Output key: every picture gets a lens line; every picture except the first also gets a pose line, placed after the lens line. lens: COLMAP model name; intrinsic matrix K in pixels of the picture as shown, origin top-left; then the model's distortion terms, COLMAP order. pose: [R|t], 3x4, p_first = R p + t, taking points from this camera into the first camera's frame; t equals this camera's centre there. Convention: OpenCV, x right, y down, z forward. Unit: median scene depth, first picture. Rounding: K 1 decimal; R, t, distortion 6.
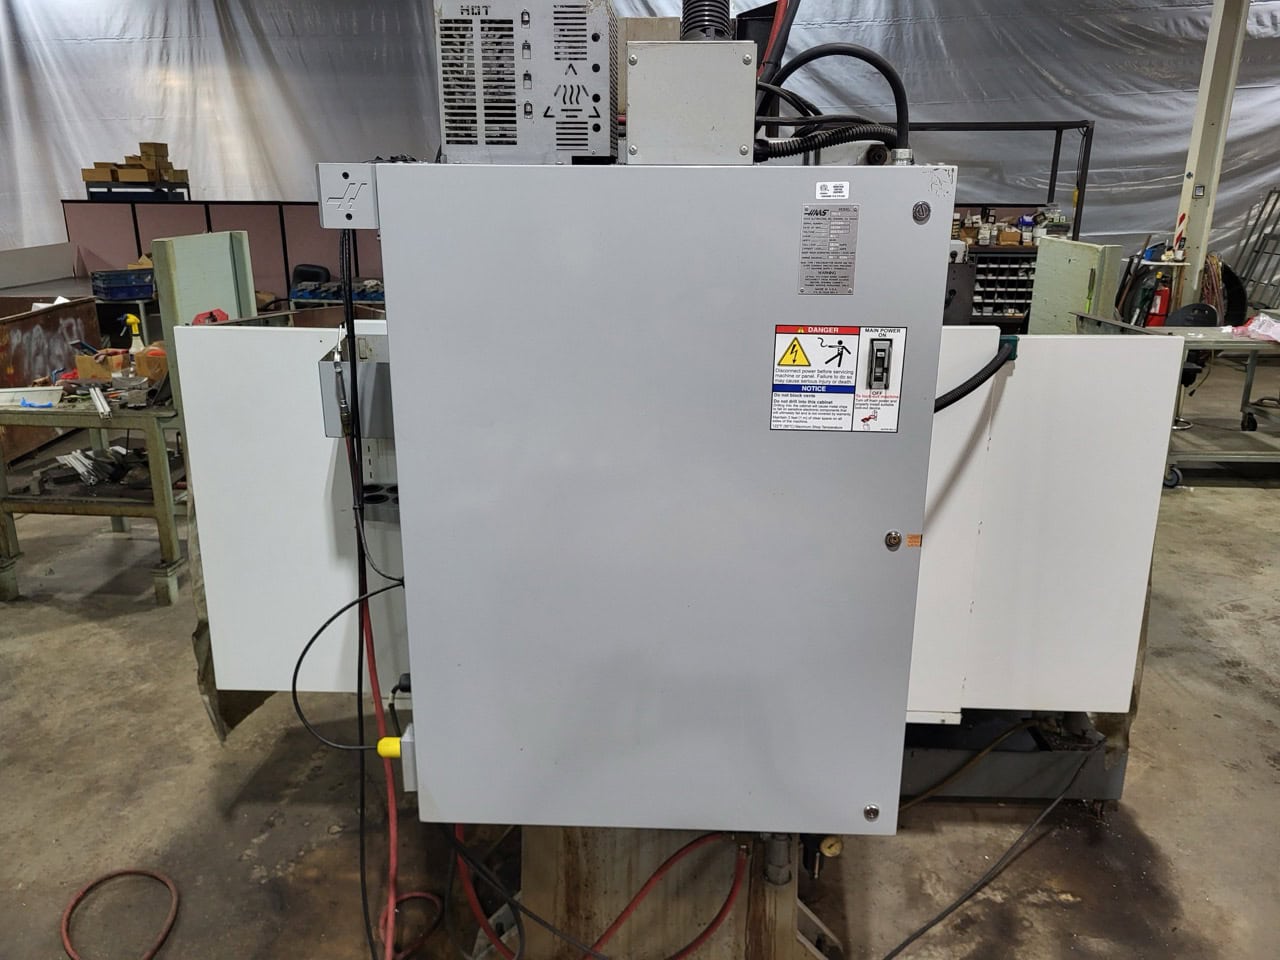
lens RADIAL K [[972.0, 0, 646.2], [0, 972.0, 460.5], [0, 0, 1]] dist [0.045544, -0.030152]
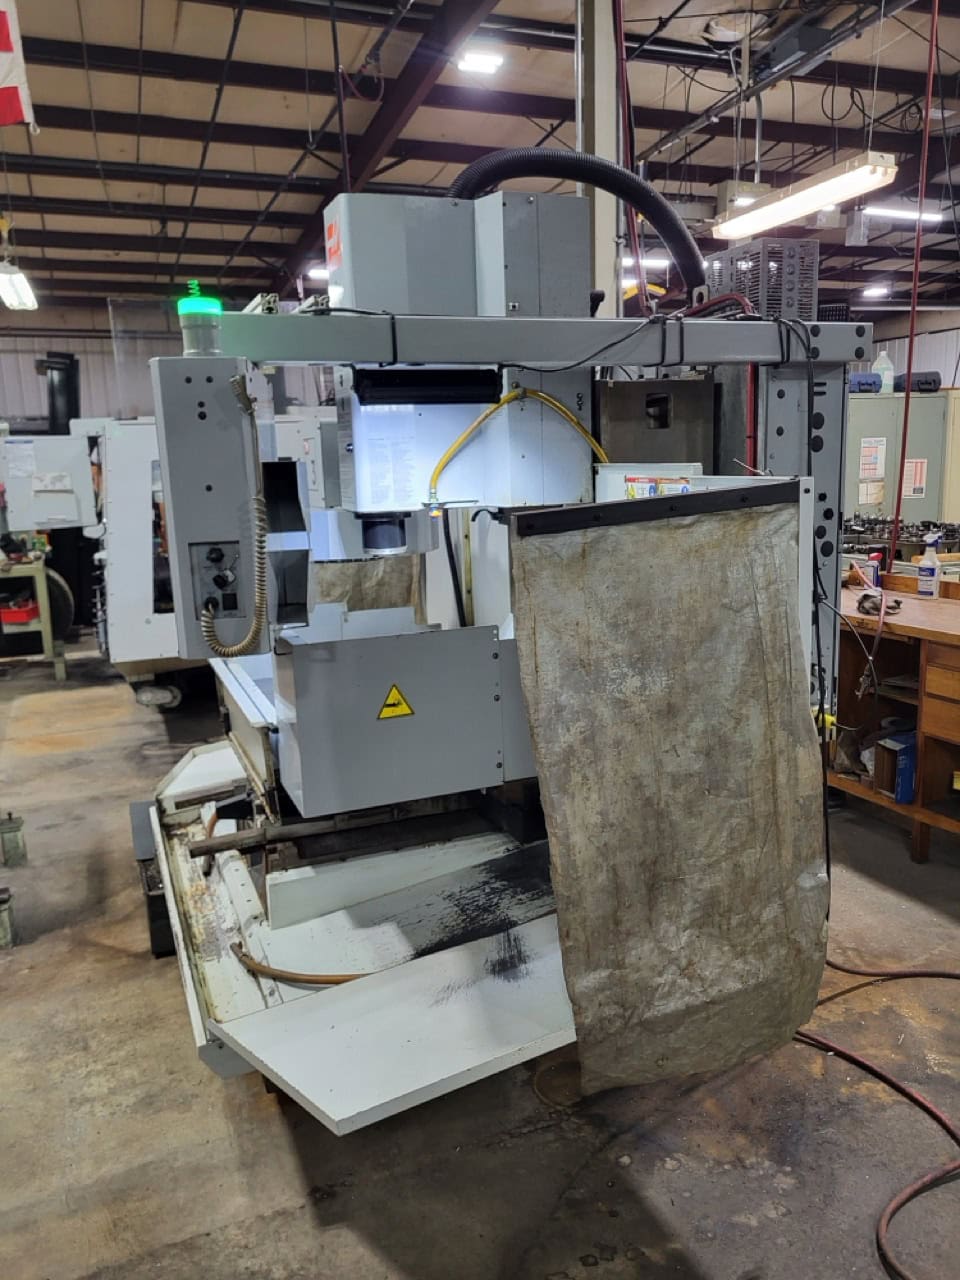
lens RADIAL K [[972.0, 0, 492.7], [0, 972.0, 644.0], [0, 0, 1]] dist [0.045544, -0.030152]
pose [[-0.420589, -0.166330, 0.891874, -1.004766], [0.279433, 0.911512, 0.301767, -0.297553], [-0.863147, 0.376139, -0.336894, 1.414989]]
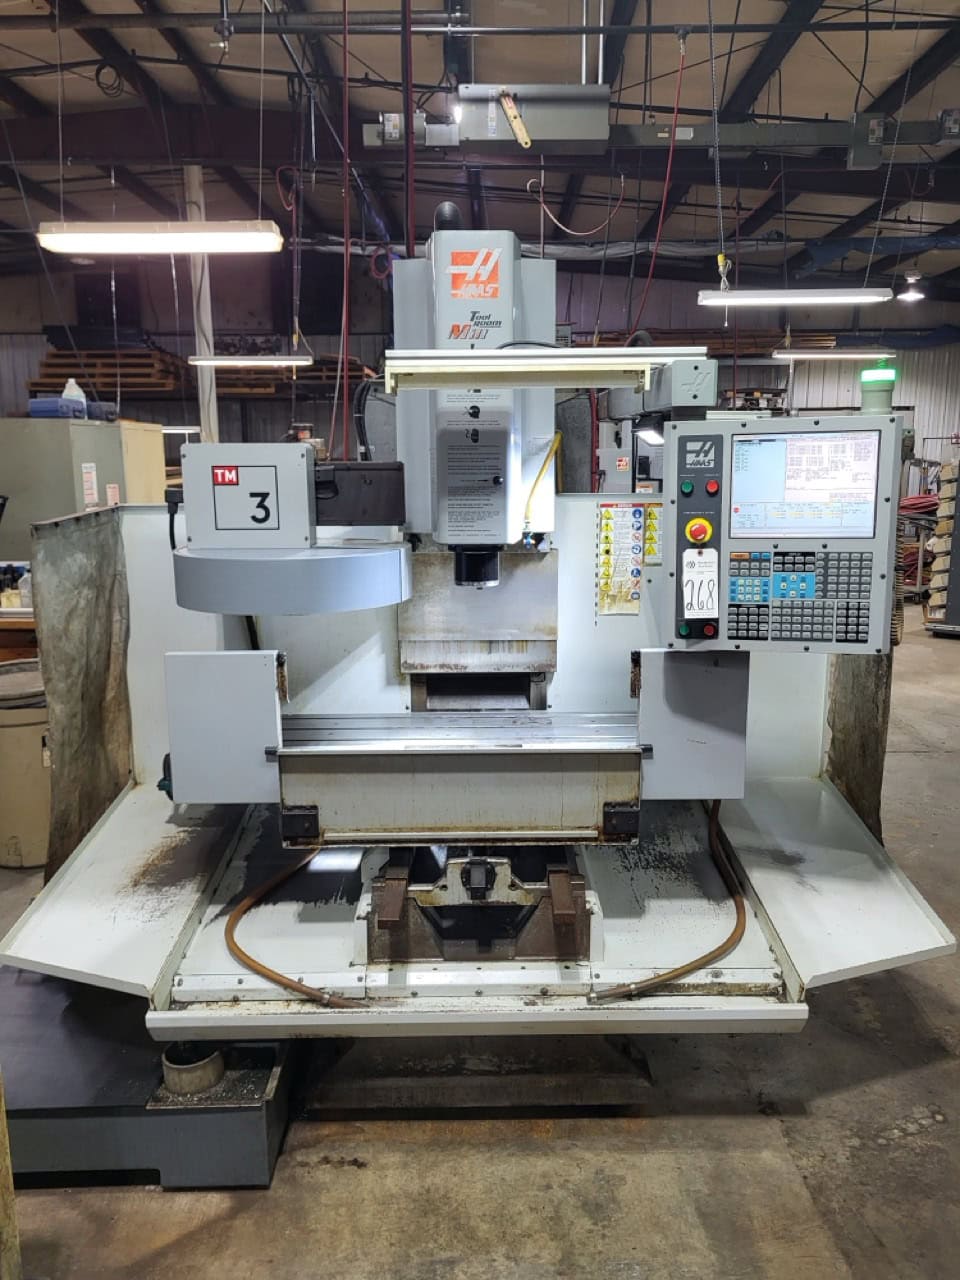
lens RADIAL K [[972.0, 0, 493.1], [0, 972.0, 629.8], [0, 0, 1]] dist [0.045544, -0.030152]
pose [[-0.998650, 0.010697, -0.050823, 0.065012], [-0.013209, 0.894076, 0.447720, -0.533976], [0.050228, 0.447787, -0.892729, 2.099641]]
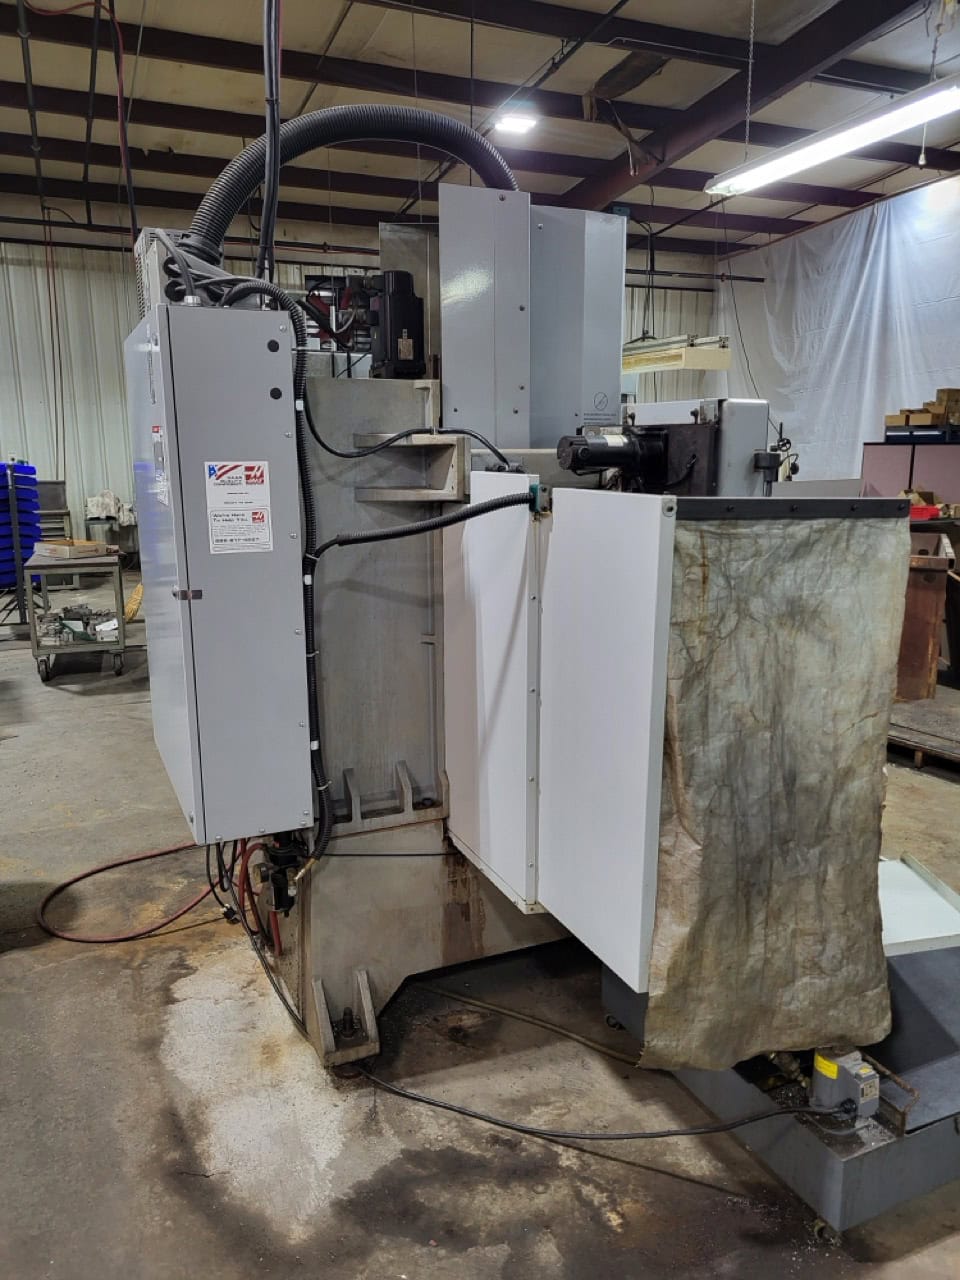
lens RADIAL K [[972.0, 0, 489.4], [0, 972.0, 644.9], [0, 0, 1]] dist [0.045544, -0.030152]
pose [[0.447410, 0.177091, -0.876620, 1.041054], [-0.245805, 0.966799, 0.069854, -0.029818], [0.859886, 0.184224, 0.476085, 0.482463]]
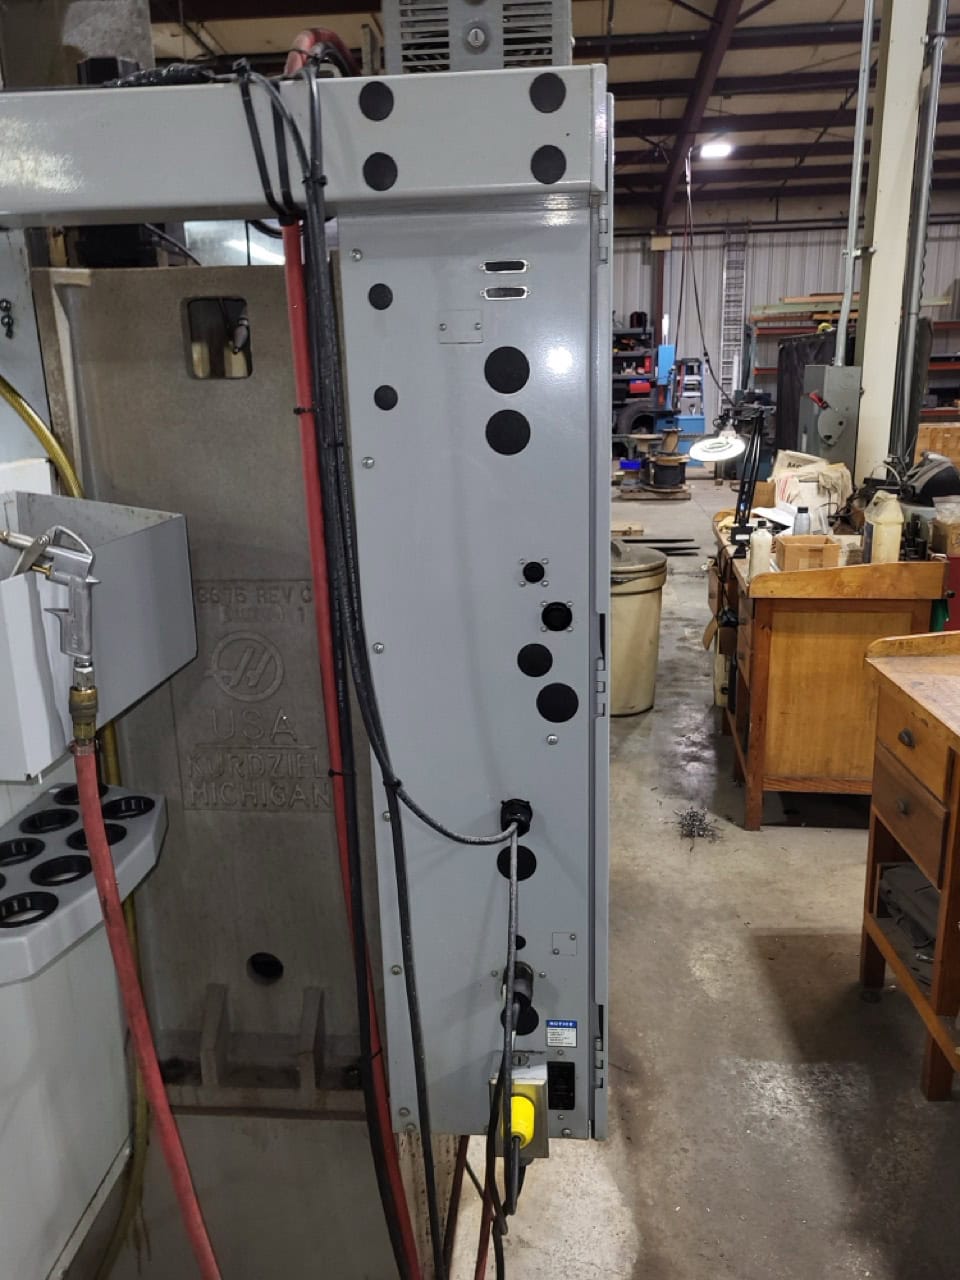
lens RADIAL K [[972.0, 0, 490.8], [0, 972.0, 628.7], [0, 0, 1]] dist [0.045544, -0.030152]
pose [[0.035848, -0.262714, 0.964208, -0.565811], [0.301318, 0.922768, 0.240221, -0.098490], [-0.952850, 0.281922, 0.112240, 0.650425]]
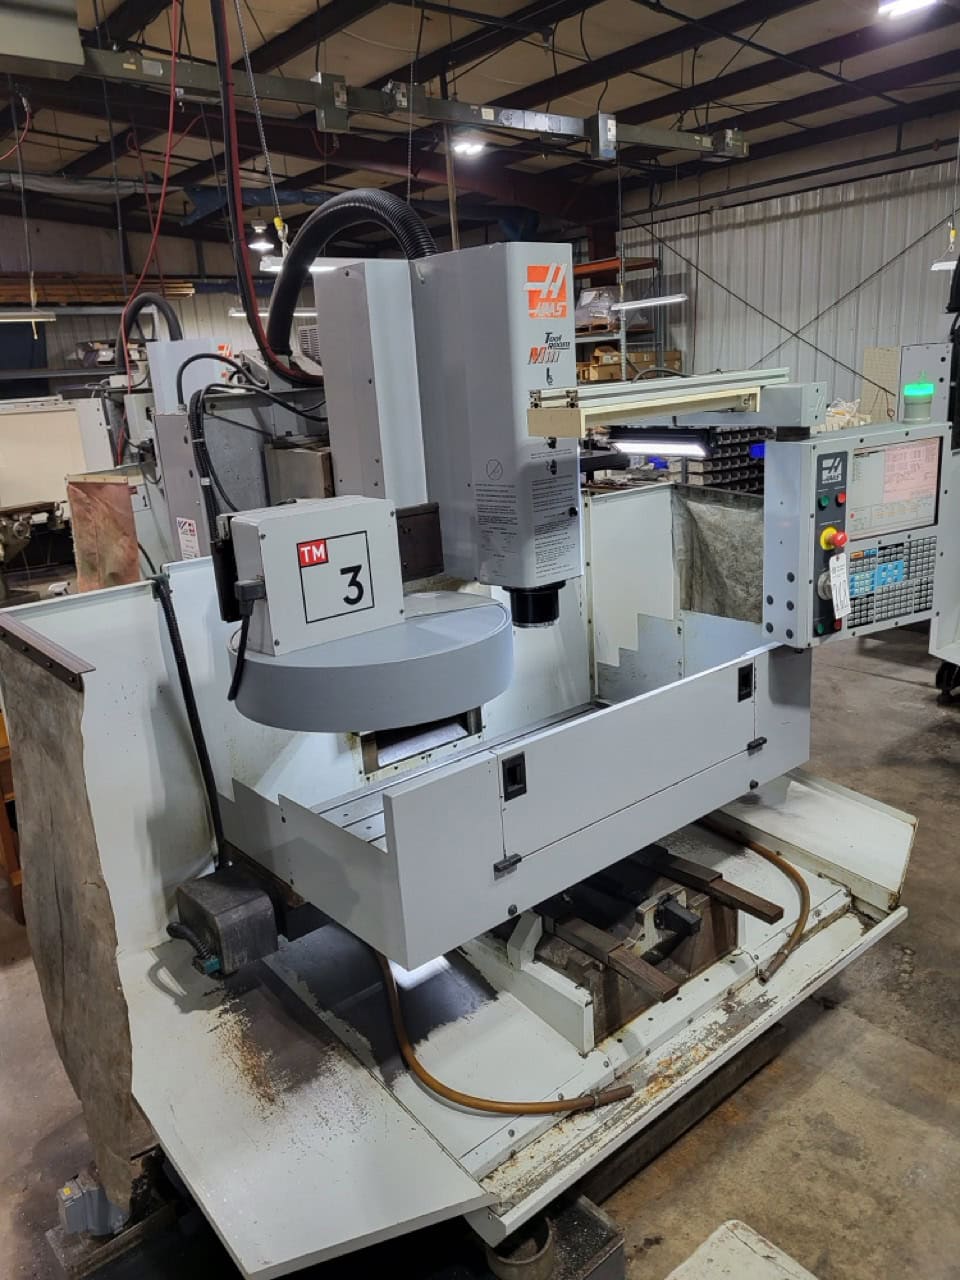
lens RADIAL K [[972.0, 0, 485.3], [0, 972.0, 641.1], [0, 0, 1]] dist [0.045544, -0.030152]
pose [[-0.734503, 0.226004, -0.639865, 0.713863], [-0.130260, 0.878423, 0.459789, -0.535903], [0.665987, 0.421065, -0.615764, 1.708541]]
